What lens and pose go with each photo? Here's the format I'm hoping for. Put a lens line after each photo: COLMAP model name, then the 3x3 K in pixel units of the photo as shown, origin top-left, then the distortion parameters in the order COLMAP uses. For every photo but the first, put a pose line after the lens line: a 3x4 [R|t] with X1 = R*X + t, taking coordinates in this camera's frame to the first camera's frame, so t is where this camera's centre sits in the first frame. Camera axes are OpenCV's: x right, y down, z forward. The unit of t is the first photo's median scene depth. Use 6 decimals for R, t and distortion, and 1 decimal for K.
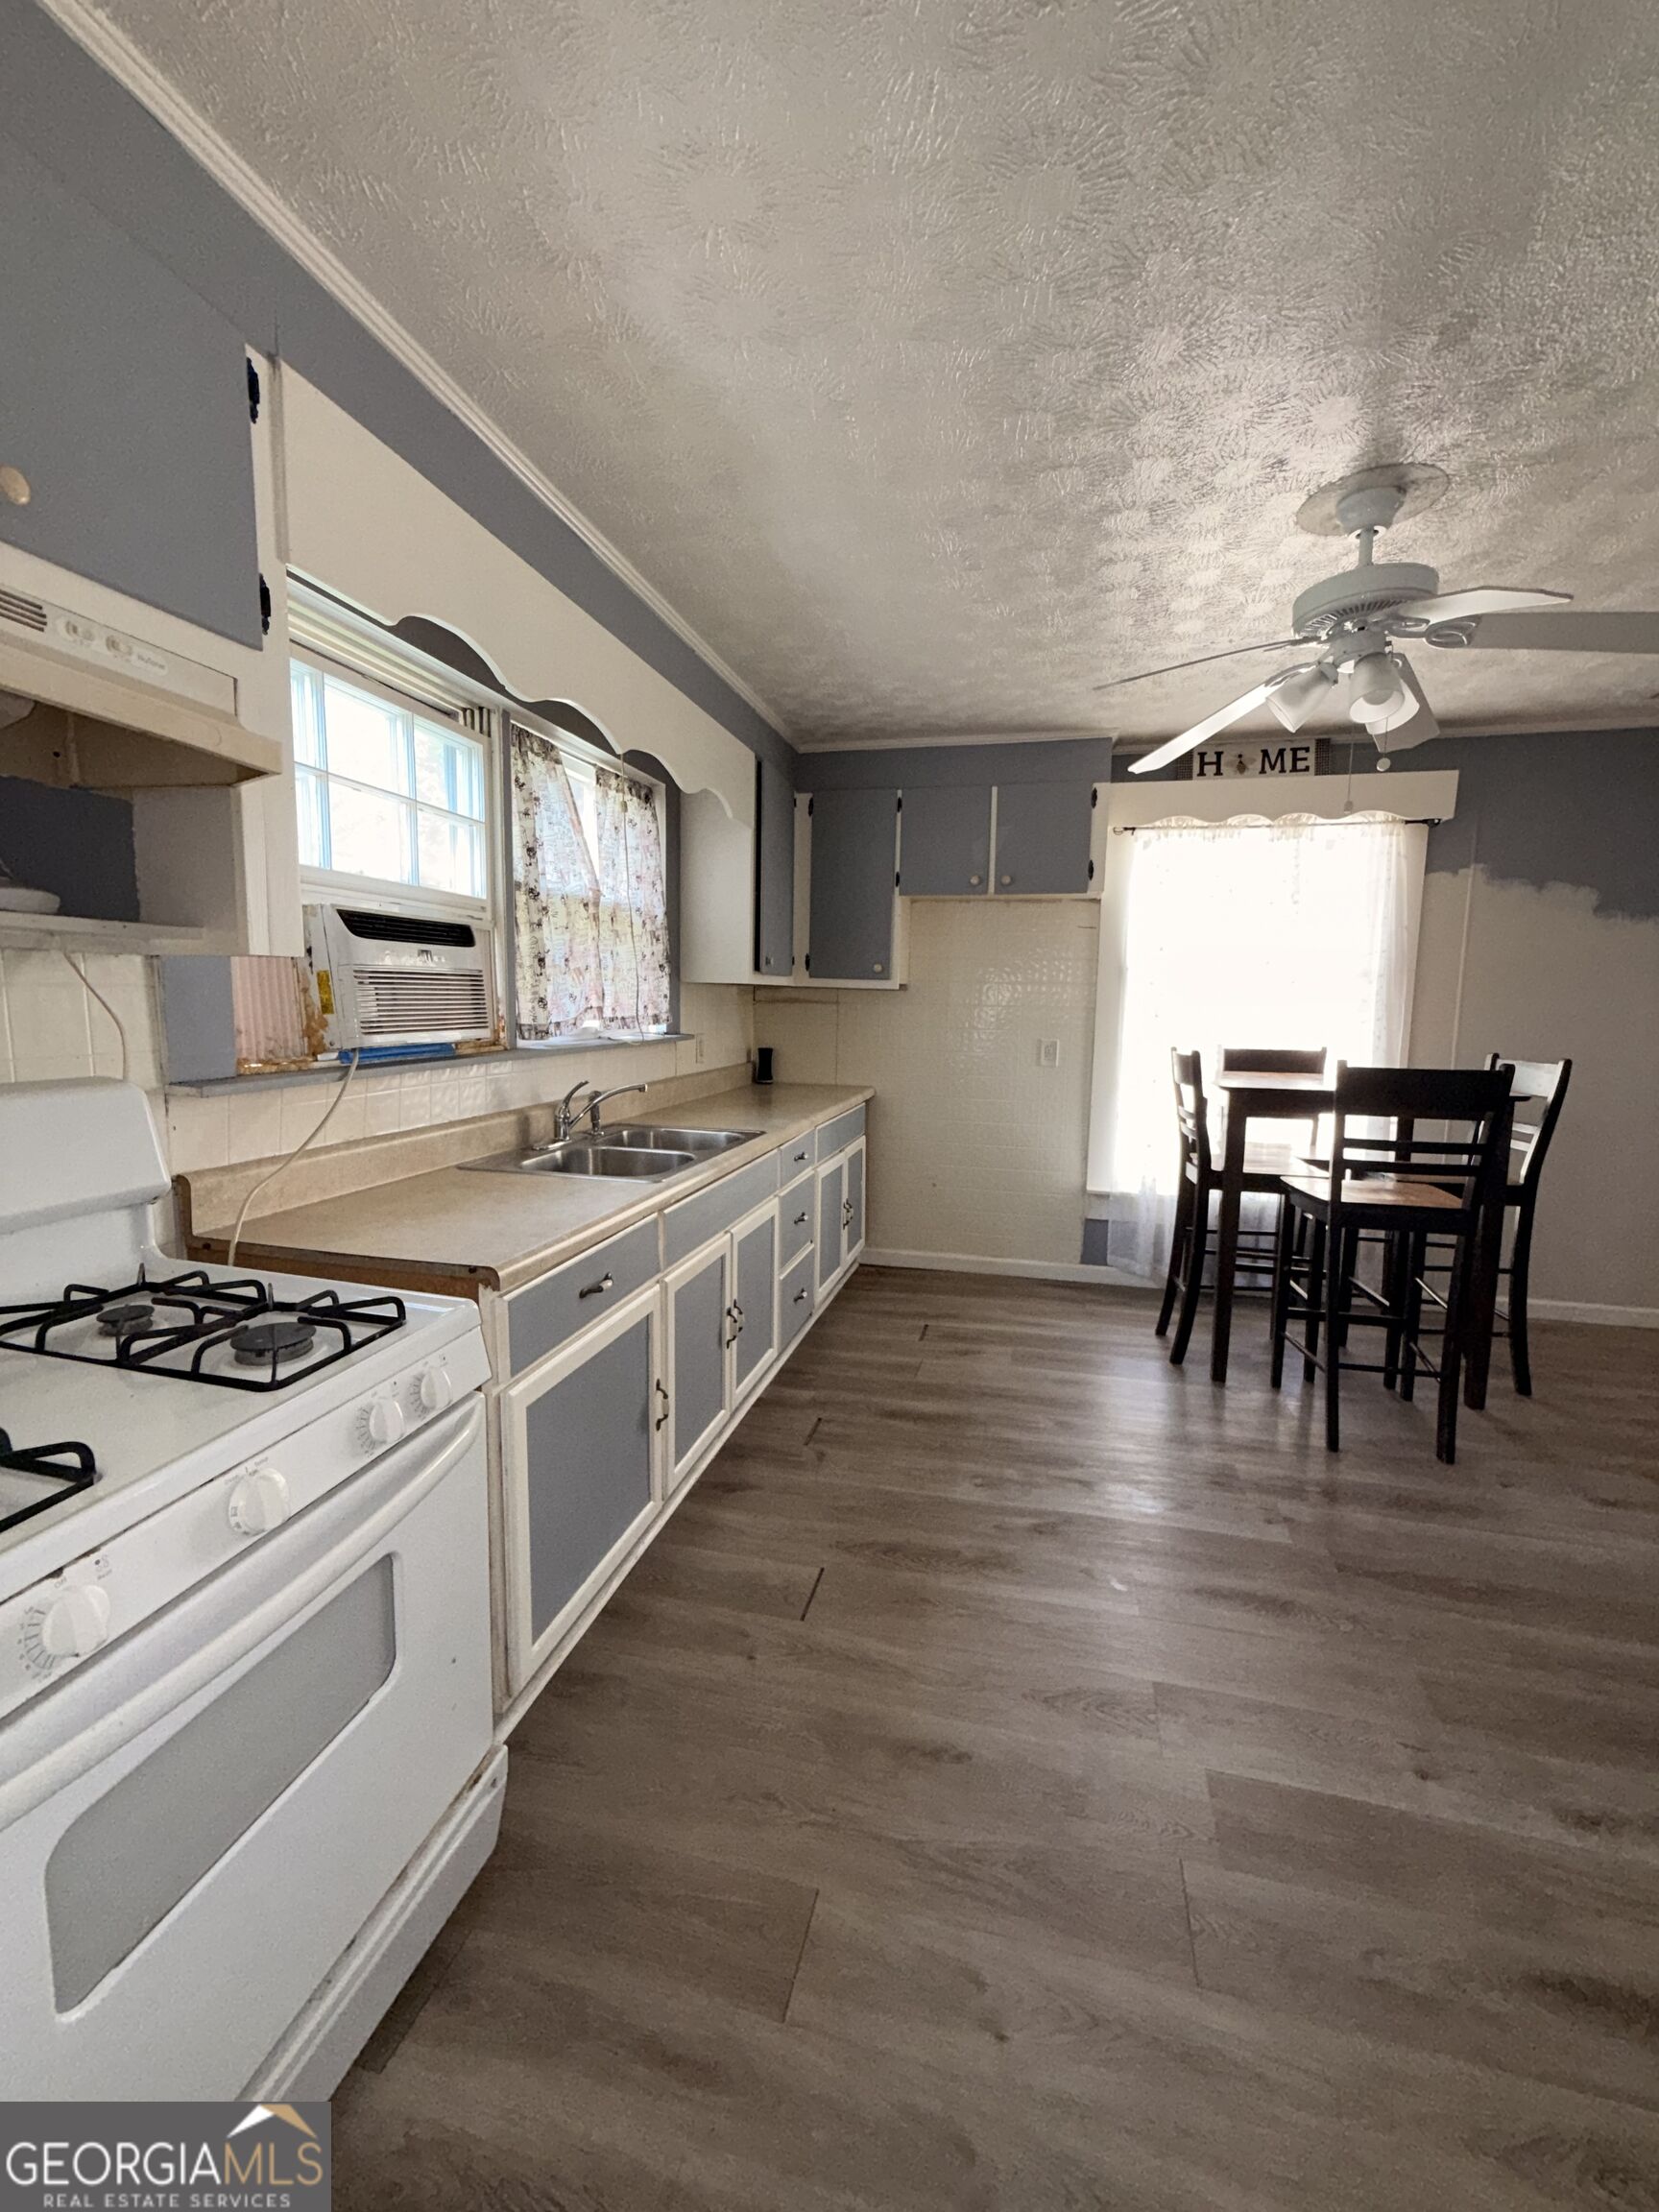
lens RADIAL K [[881.0, 0, 831.4], [0, 881.0, 1096.9], [0, 0, 1]] dist [0.000953, -0.000299]
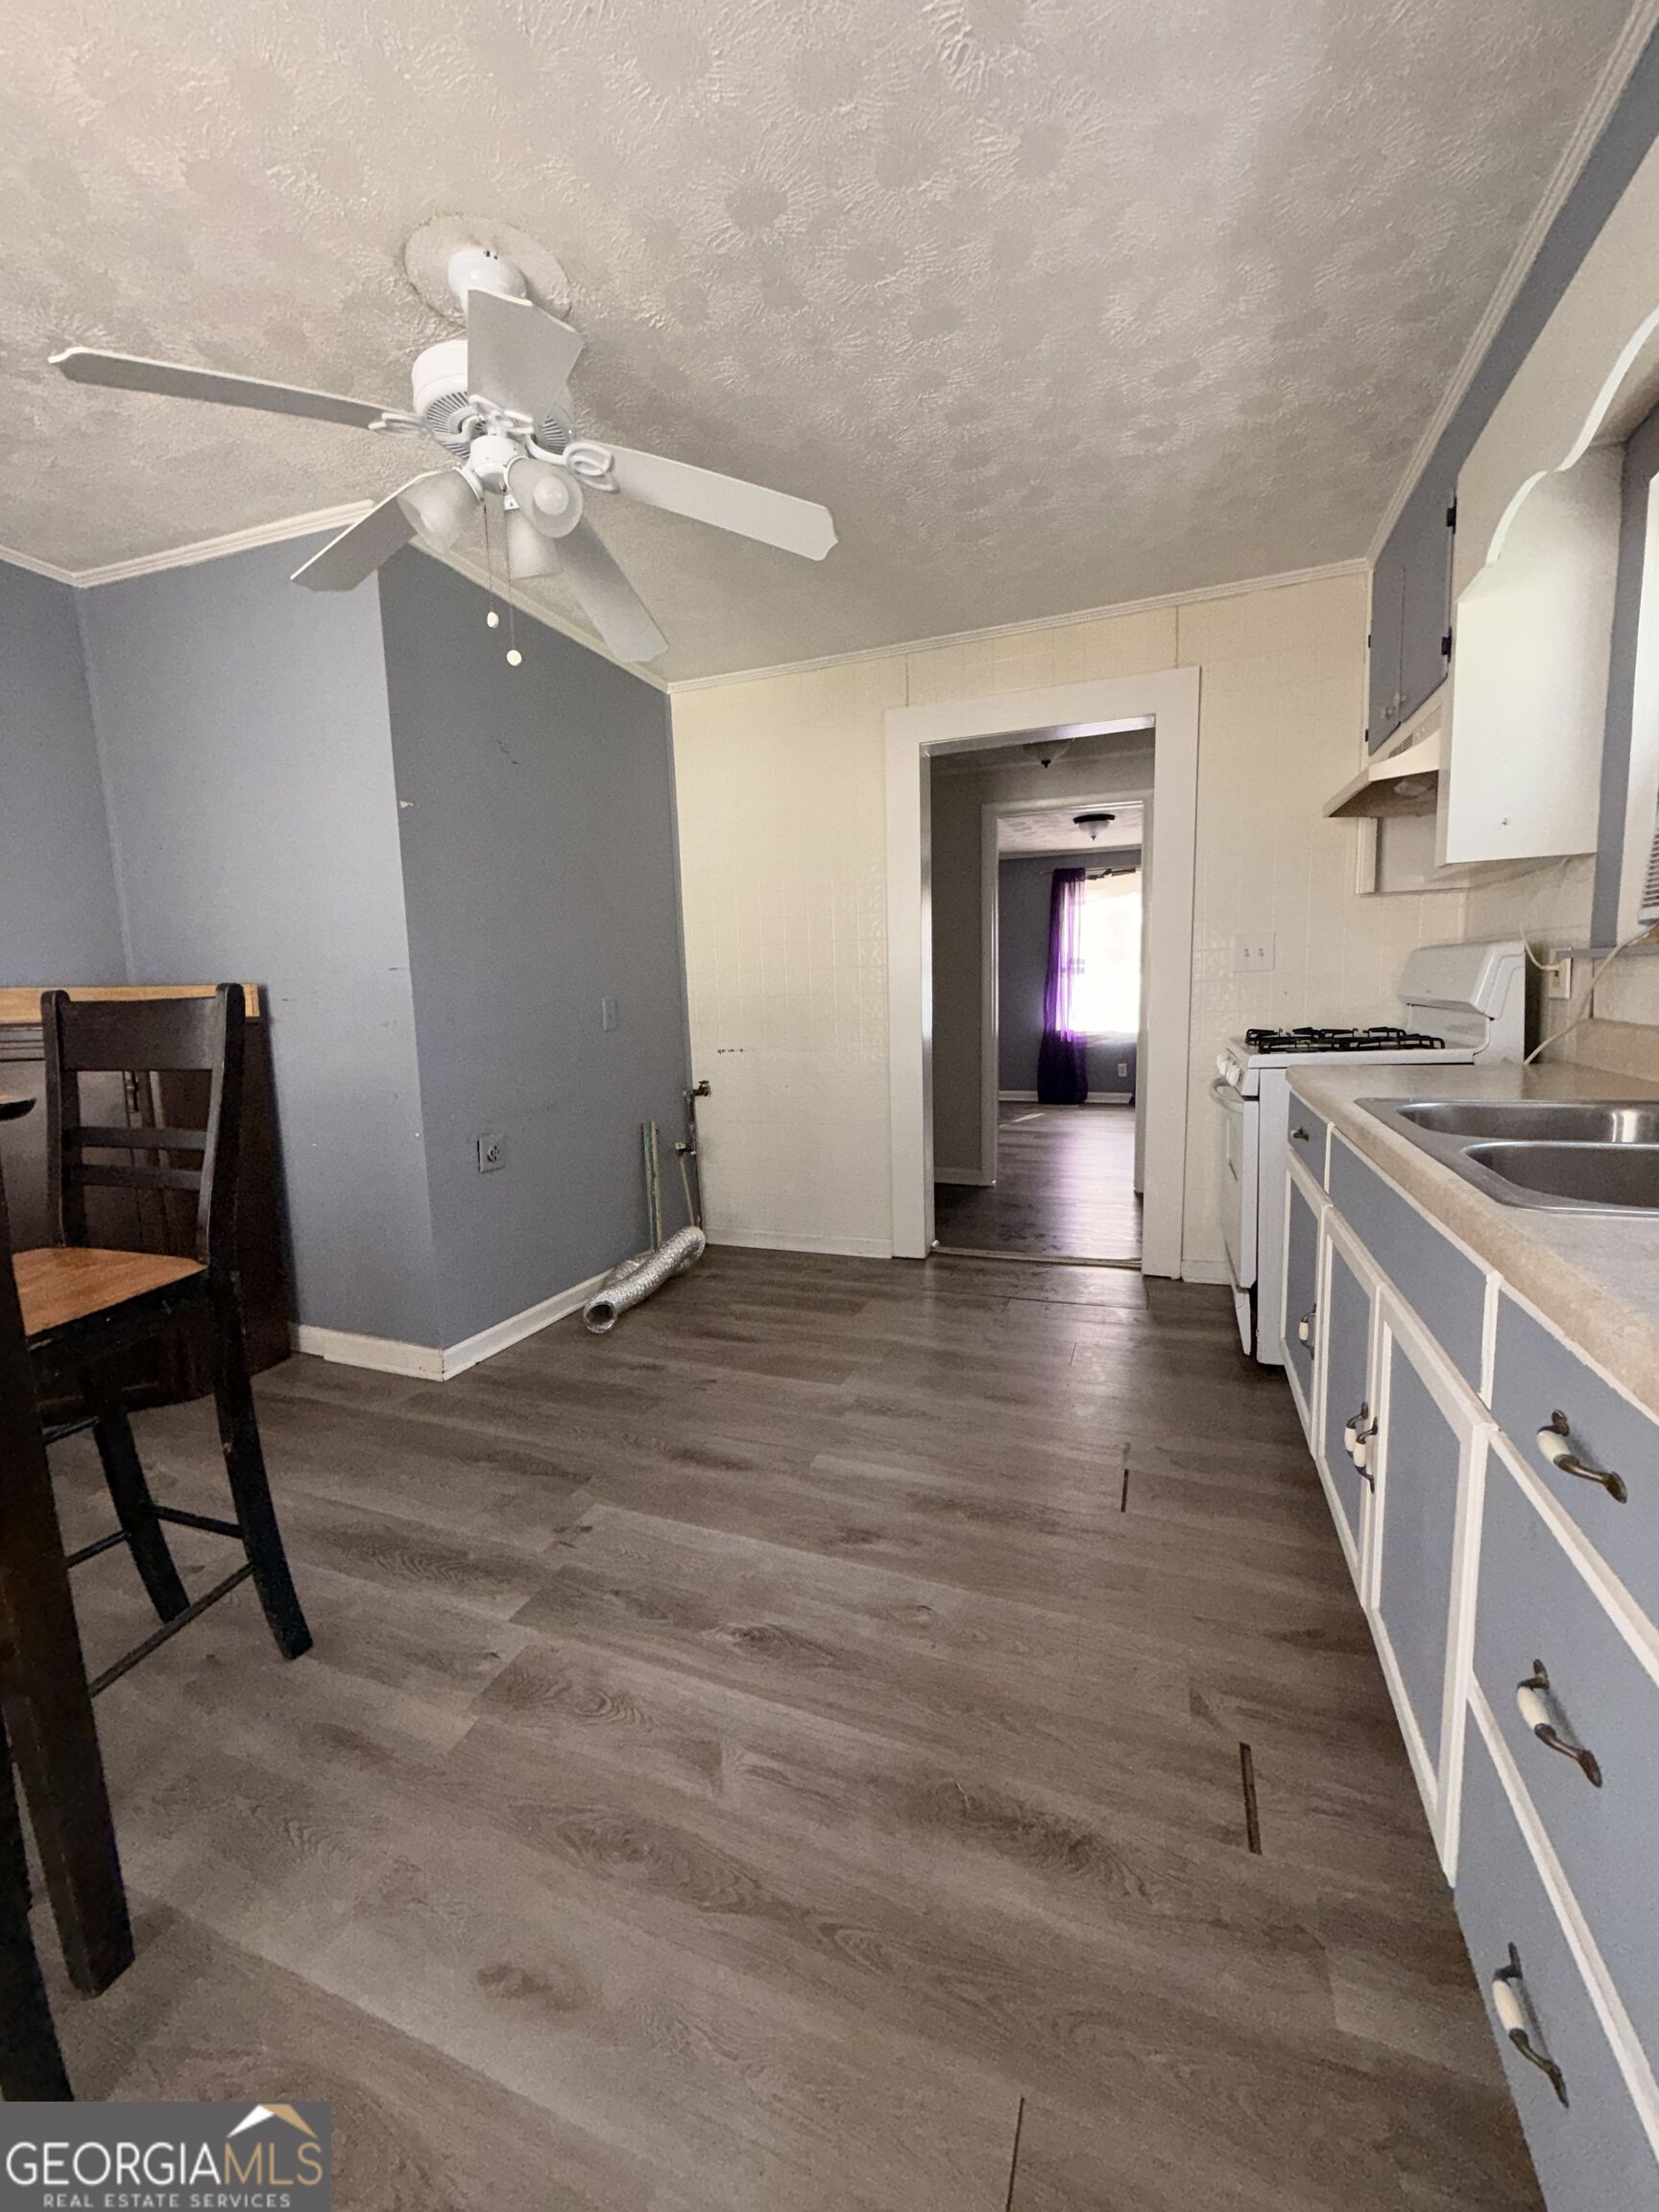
lens RADIAL K [[881.0, 0, 831.4], [0, 881.0, 1096.9], [0, 0, 1]] dist [0.000953, -0.000299]
pose [[-0.992307, 0.008082, 0.123540, 0.138264], [0.037173, 0.971275, 0.235037, -0.084433], [-0.118092, 0.237821, -0.964103, 1.440905]]
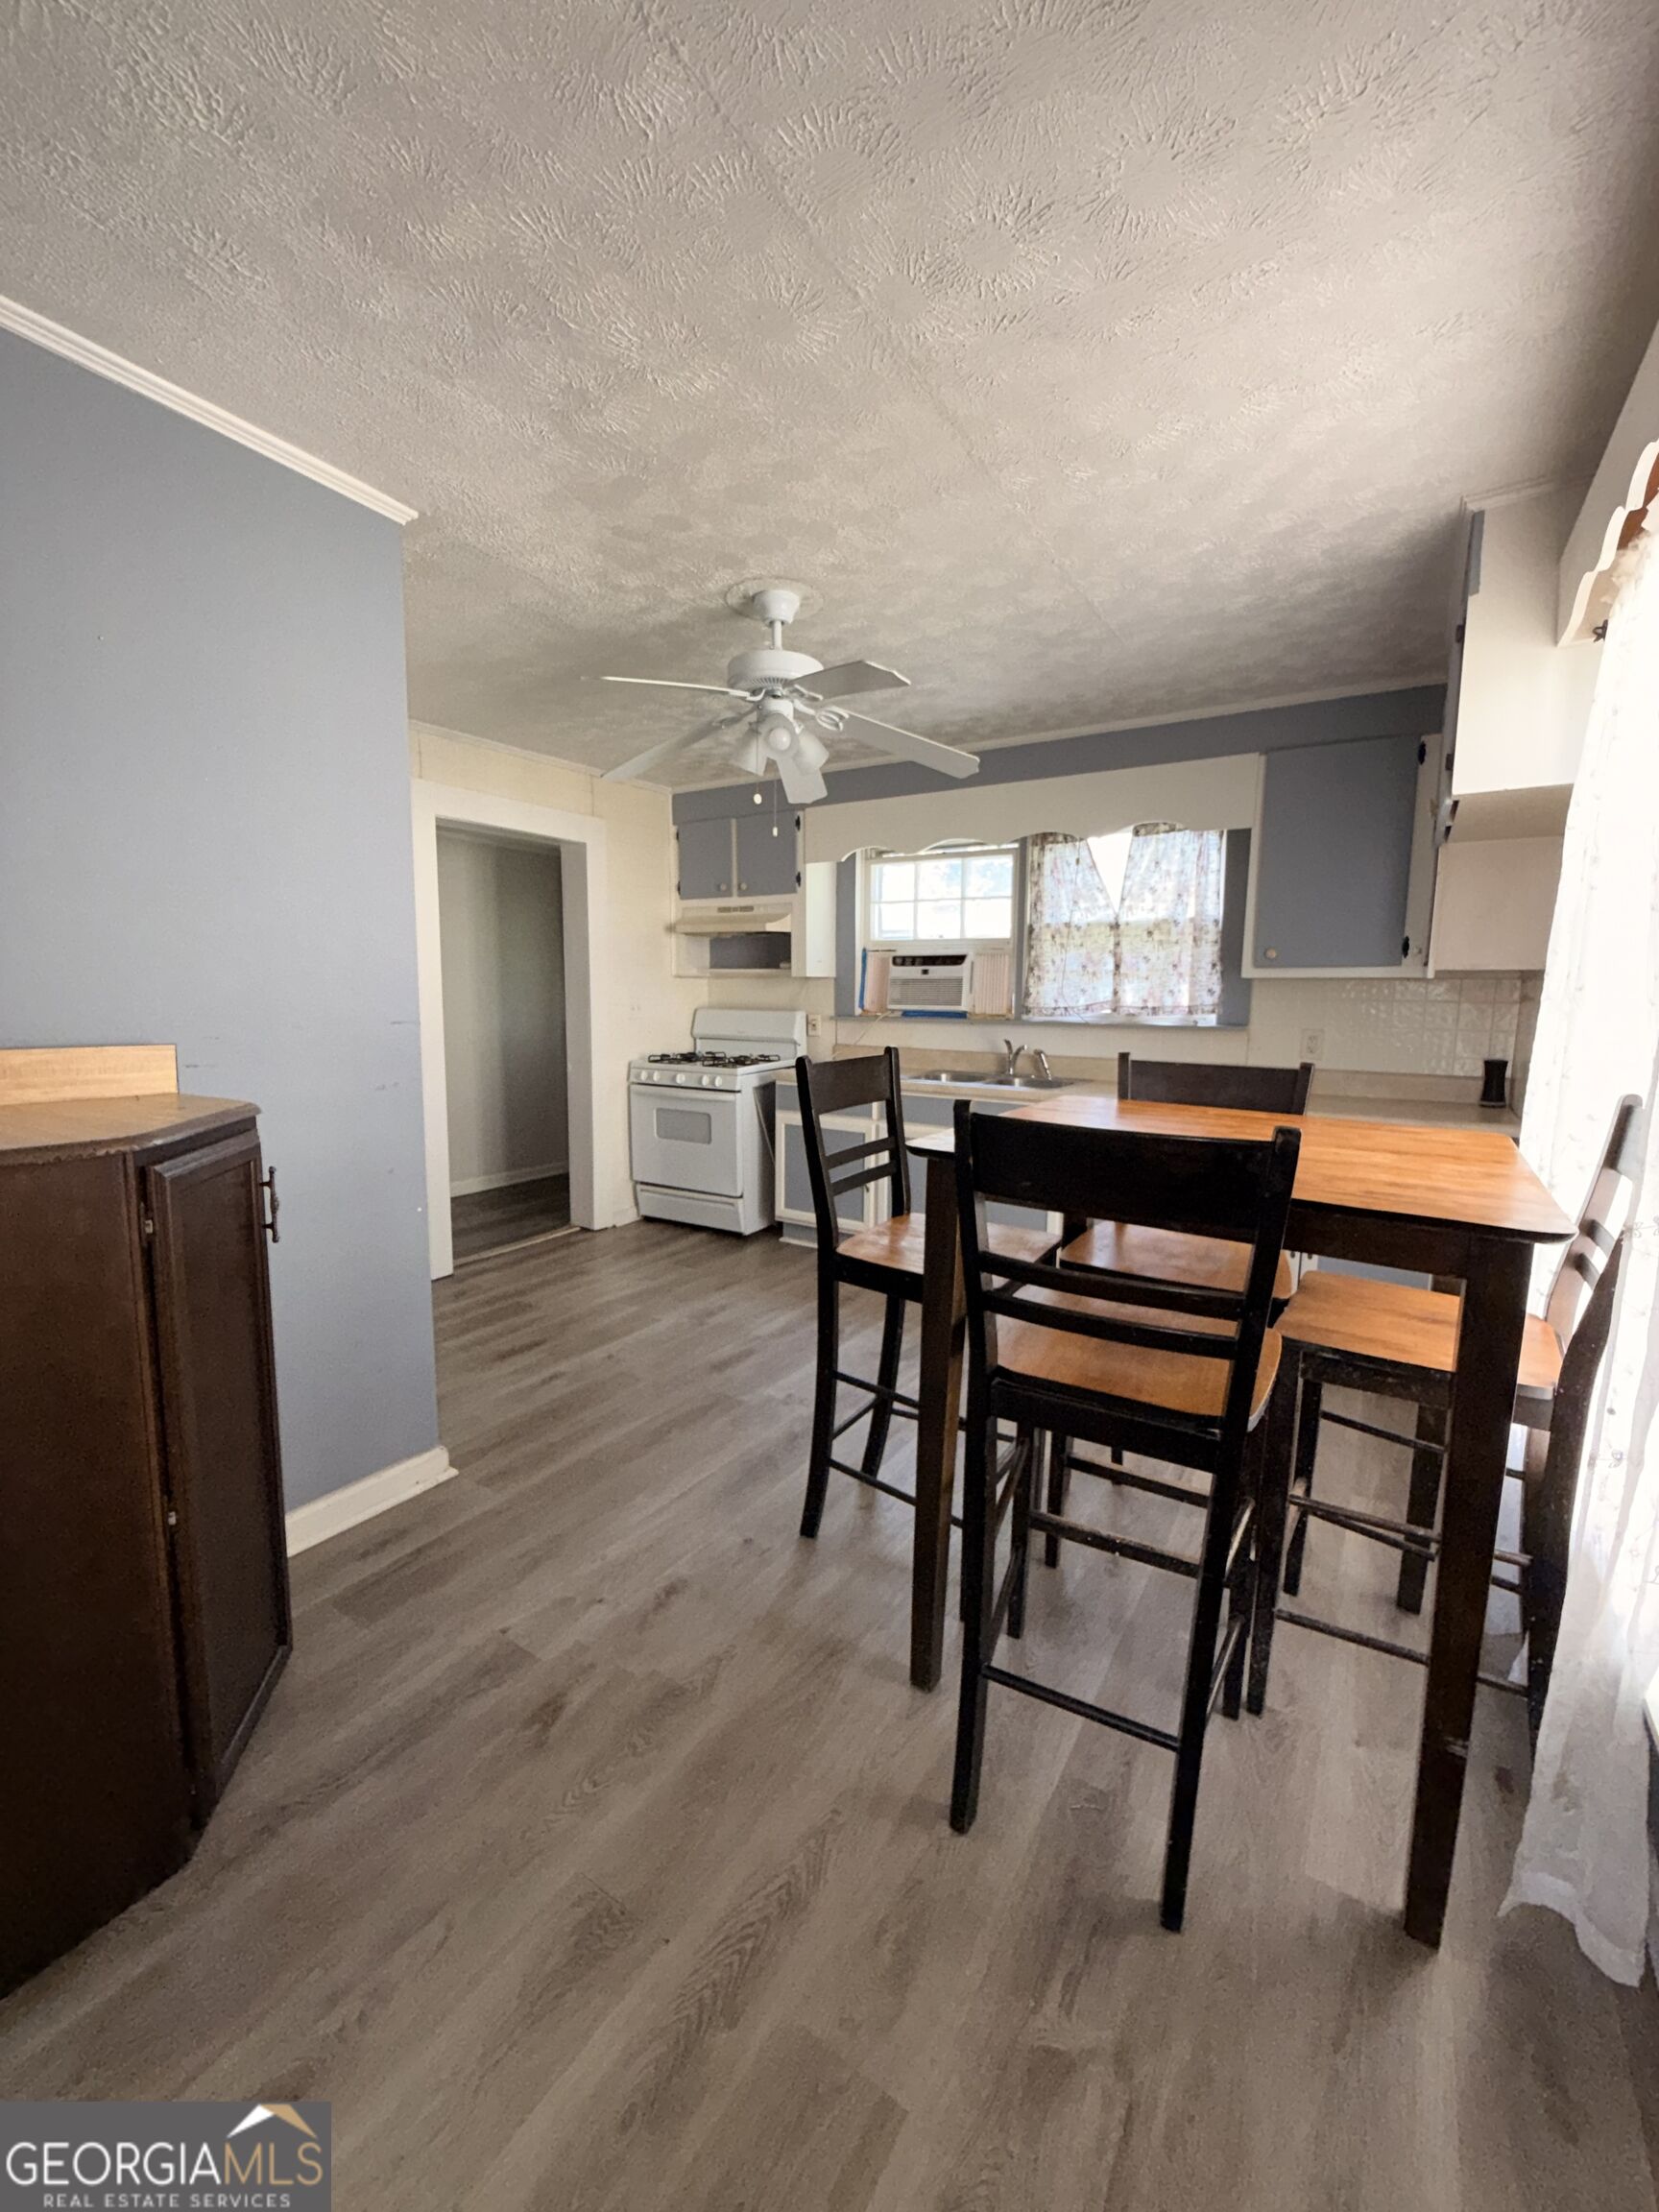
lens RADIAL K [[881.0, 0, 831.4], [0, 881.0, 1096.9], [0, 0, 1]] dist [0.000953, -0.000299]
pose [[-0.317480, 0.099017, -0.943081, 1.399156], [-0.119350, 0.982452, 0.143329, -0.109455], [0.940724, 0.158061, -0.300091, 1.177581]]
